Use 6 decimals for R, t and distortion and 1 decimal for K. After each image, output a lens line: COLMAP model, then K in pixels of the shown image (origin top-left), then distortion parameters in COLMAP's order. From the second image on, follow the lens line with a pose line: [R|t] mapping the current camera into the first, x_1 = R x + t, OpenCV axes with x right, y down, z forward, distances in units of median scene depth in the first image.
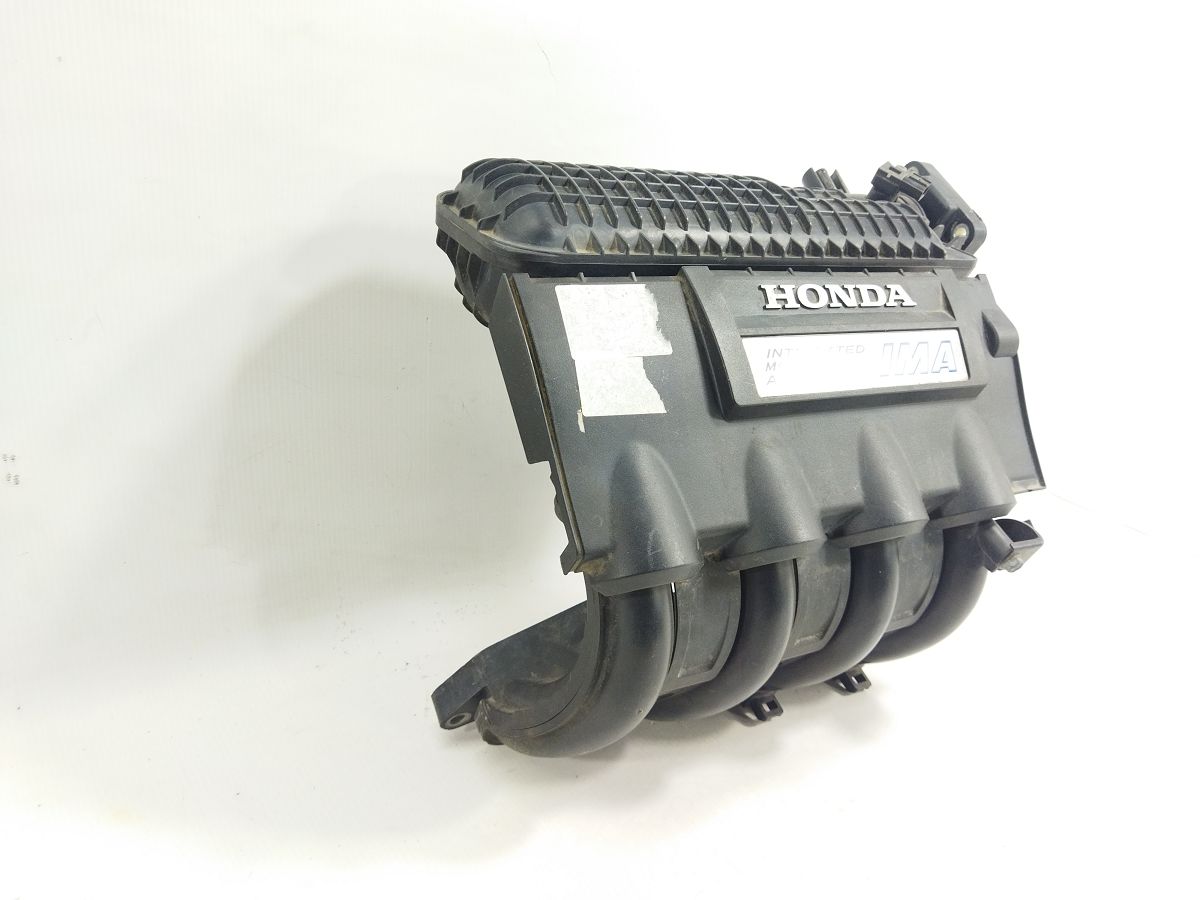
lens RADIAL K [[903.8, 0, 601.0], [0, 903.8, 453.2], [0, 0, 1]] dist [0.048150, -0.004712]
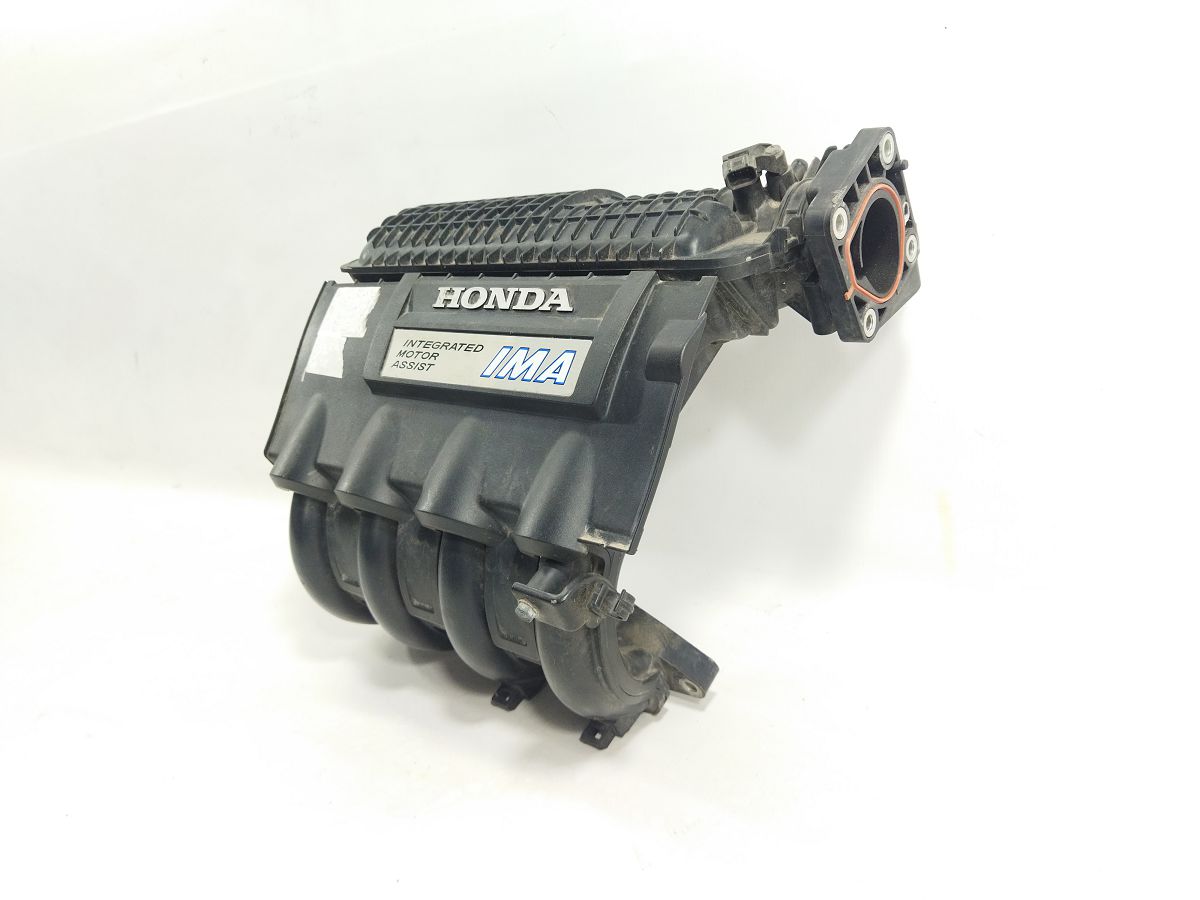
lens RADIAL K [[903.8, 0, 601.2], [0, 903.8, 448.0], [0, 0, 1]] dist [0.048150, -0.004712]
pose [[0.317058, 0.140451, -0.937949, 1.306481], [-0.207371, 0.975310, 0.075947, -0.110581], [0.925458, 0.170424, 0.338355, 0.795313]]
